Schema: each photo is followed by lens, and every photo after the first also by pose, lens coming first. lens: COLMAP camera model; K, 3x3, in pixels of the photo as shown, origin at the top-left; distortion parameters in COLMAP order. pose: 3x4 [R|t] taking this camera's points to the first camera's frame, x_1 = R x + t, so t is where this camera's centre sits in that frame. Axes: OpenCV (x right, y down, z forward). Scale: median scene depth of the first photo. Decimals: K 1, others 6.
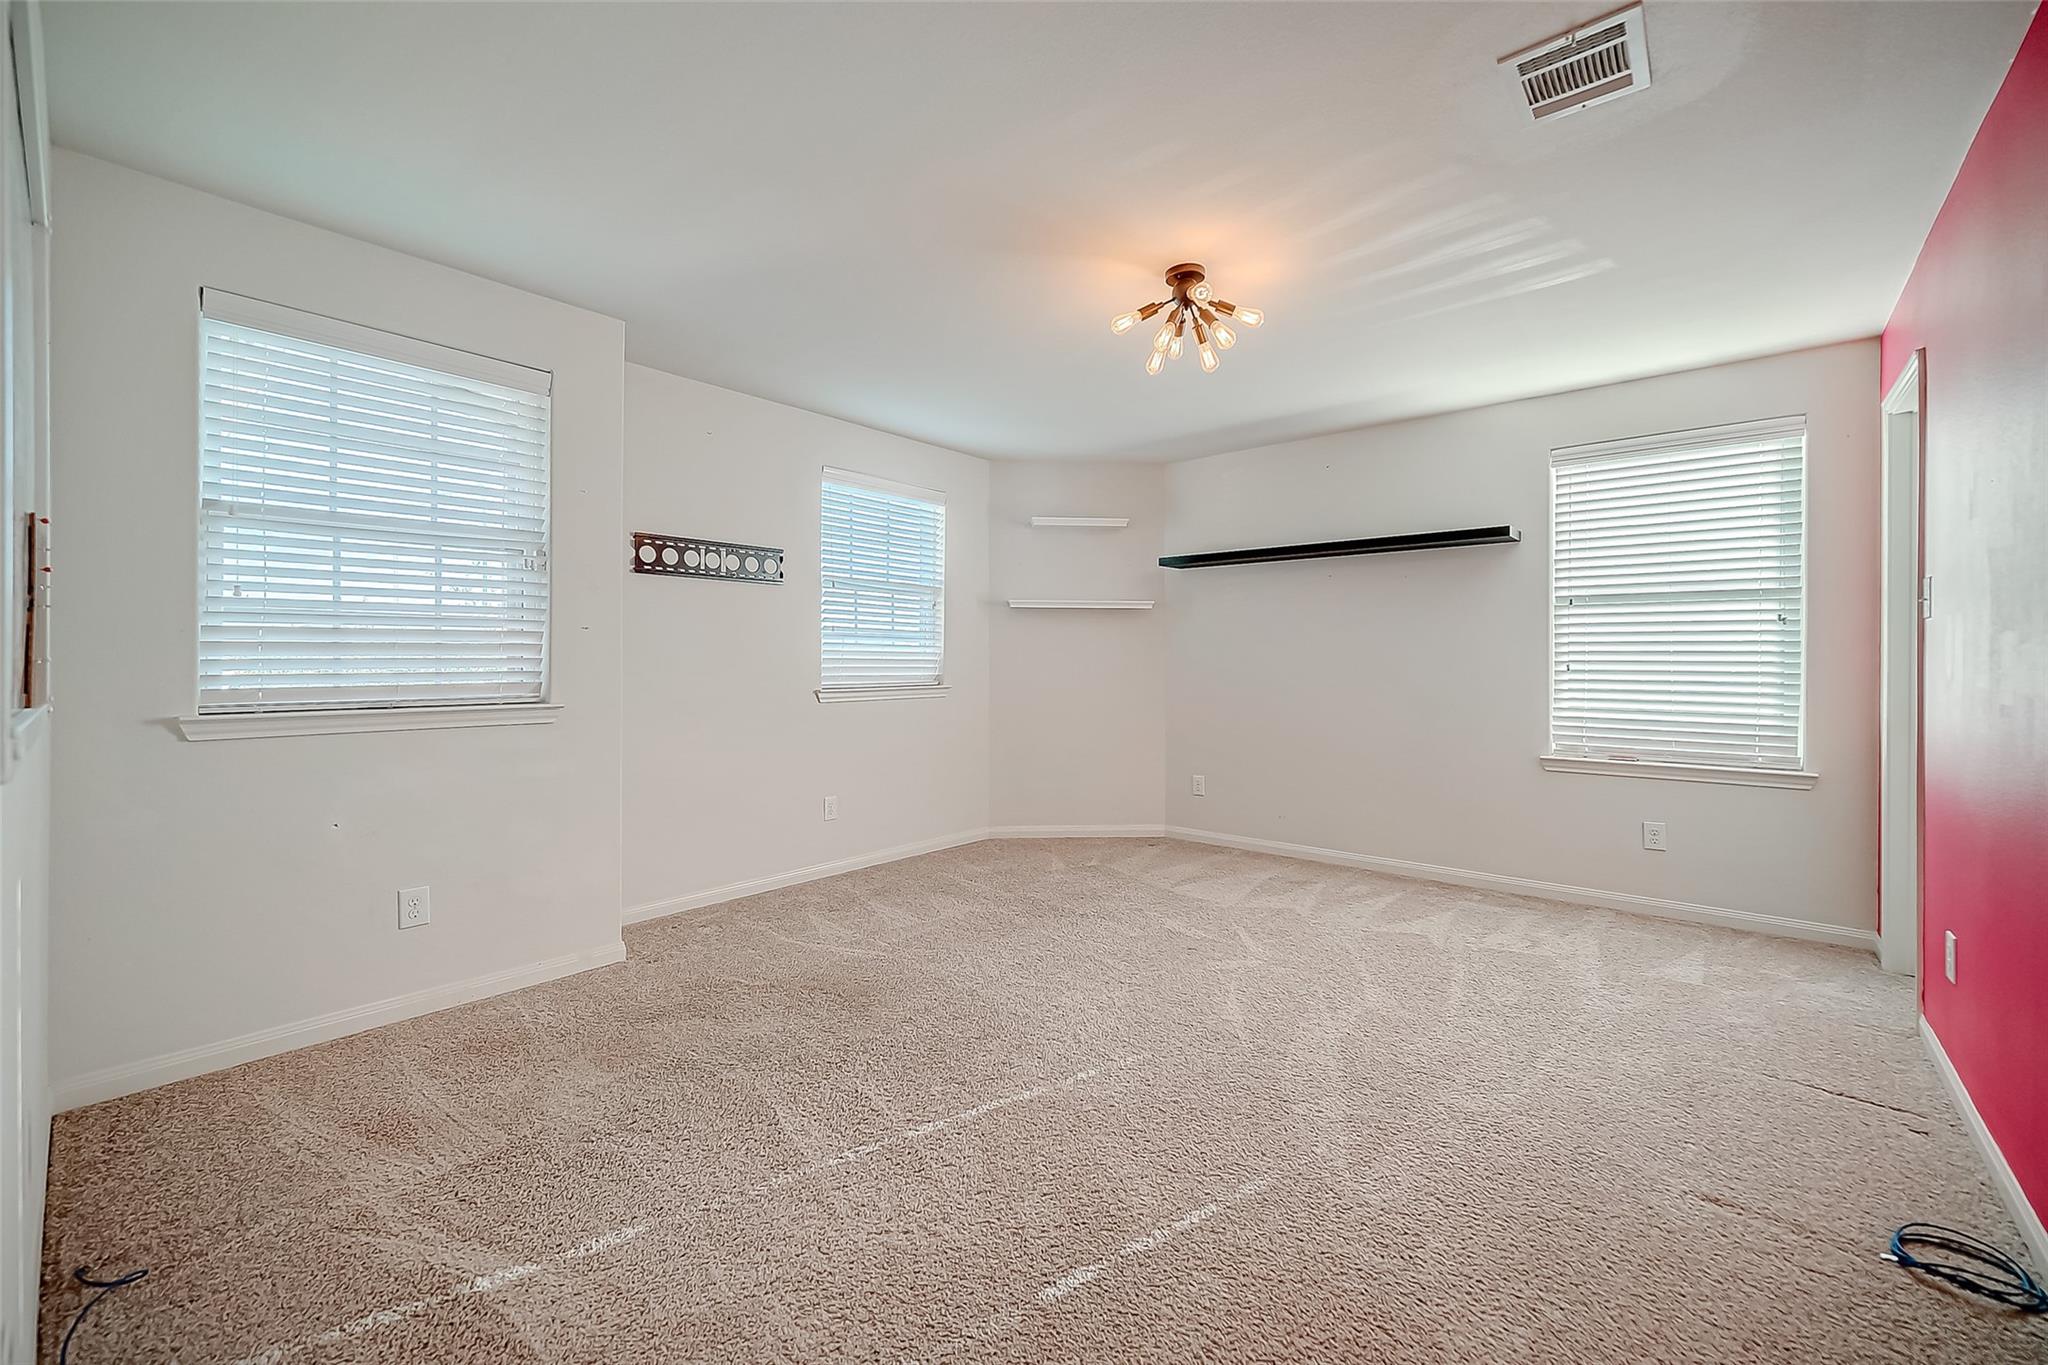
lens RADIAL K [[824.6, 0, 1024.8], [0, 824.6, 653.2], [0, 0, 1]] dist [0.001819, 0.000077]
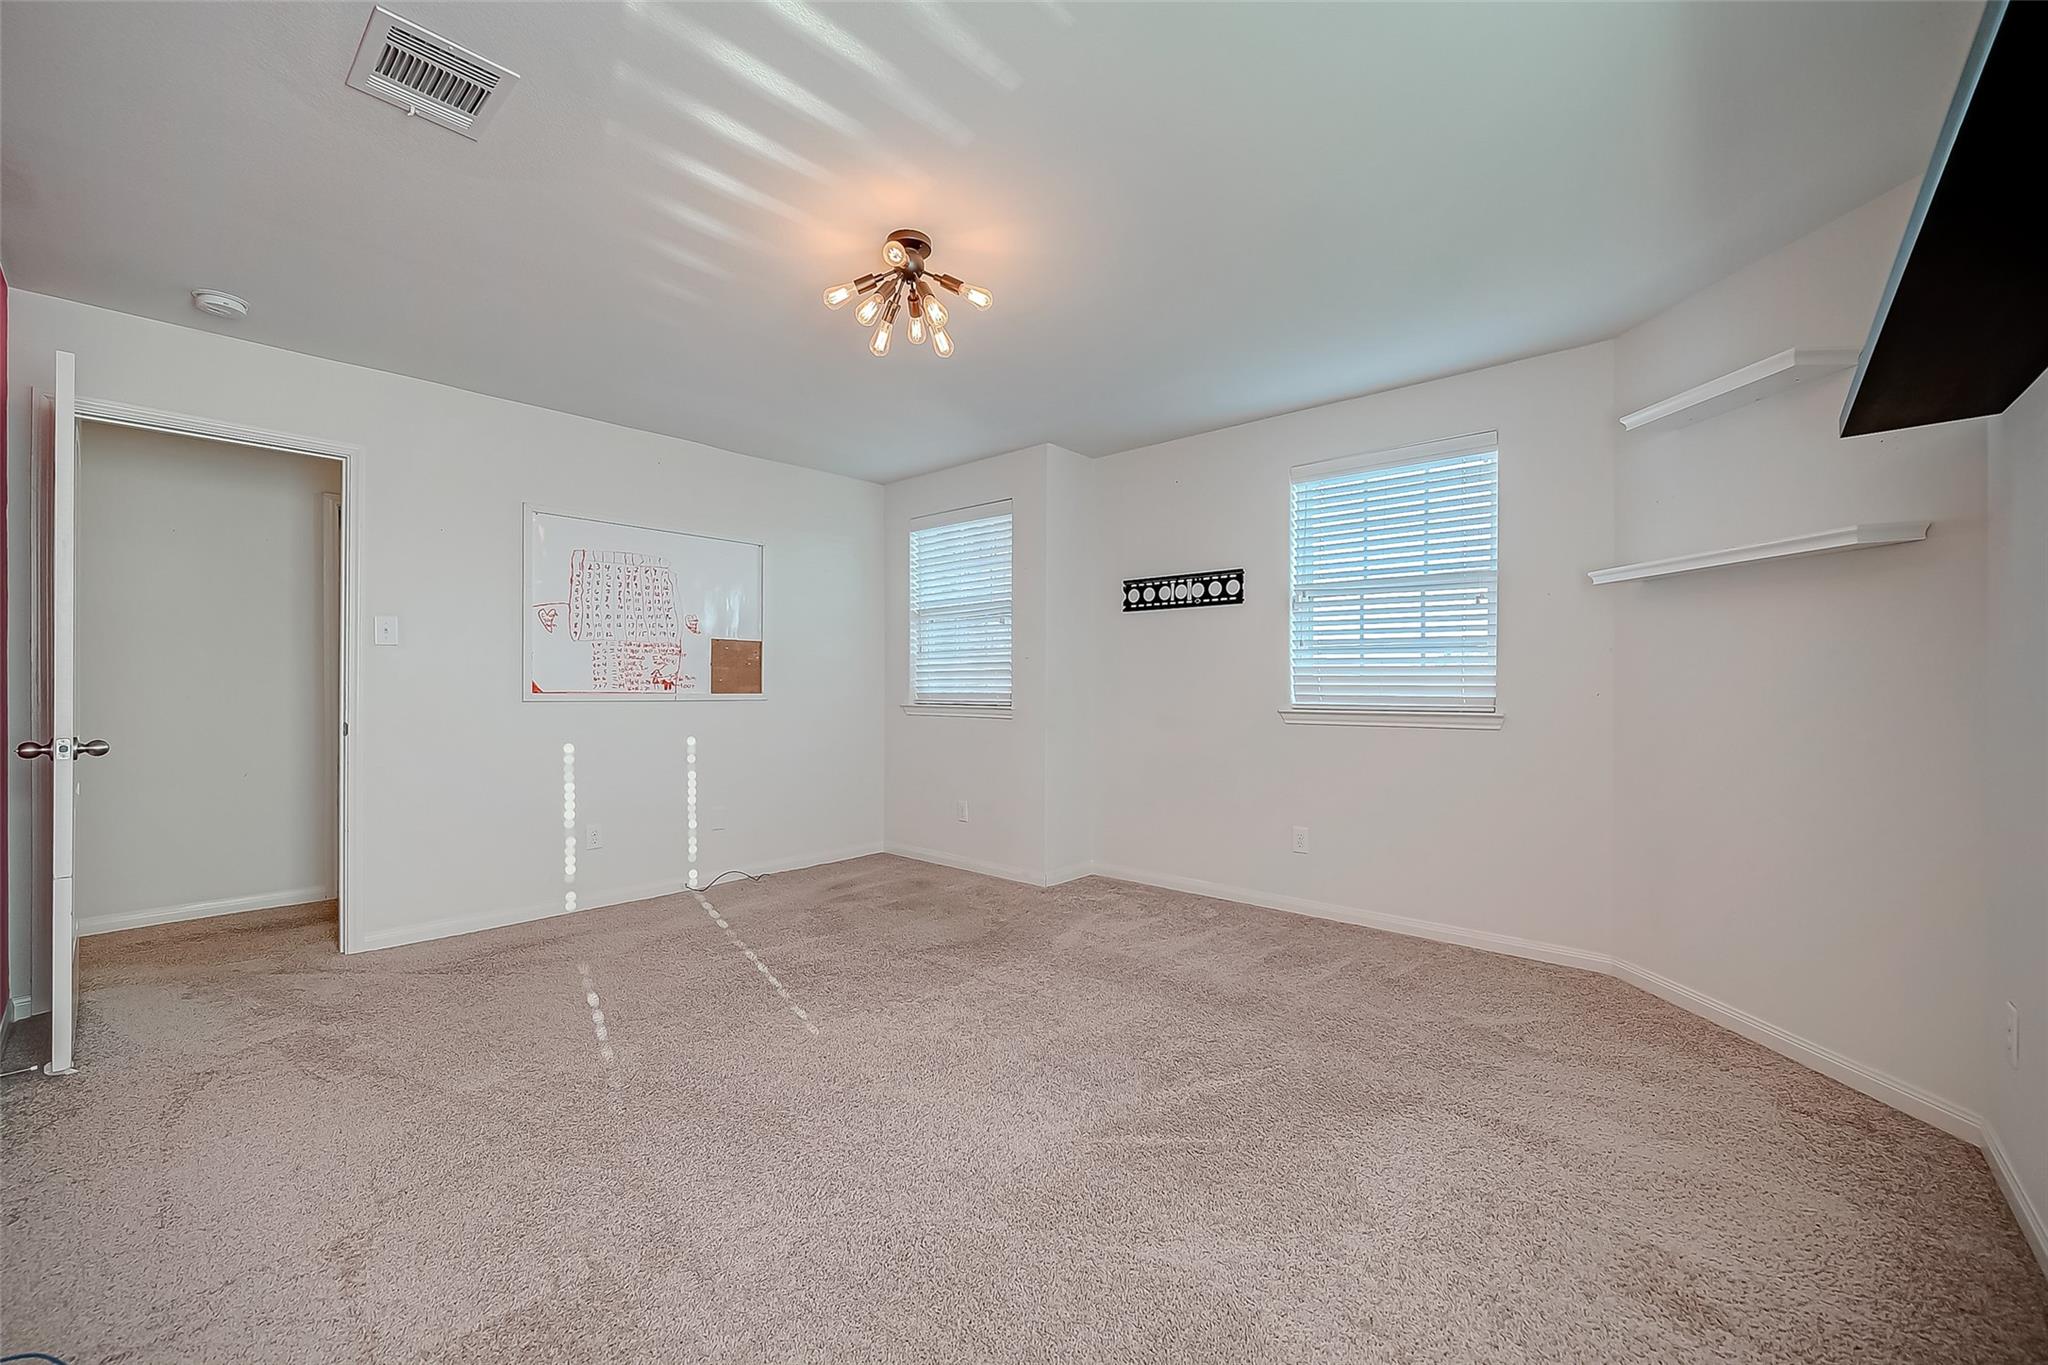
lens RADIAL K [[824.6, 0, 1024.0], [0, 824.6, 682.5], [0, 0, 1]] dist [0.001819, 0.000077]
pose [[-0.028047, -0.007789, -0.999576, 0.780486], [0.004452, 0.999959, -0.007917, 0.021796], [0.999597, -0.004672, -0.028011, 0.826563]]
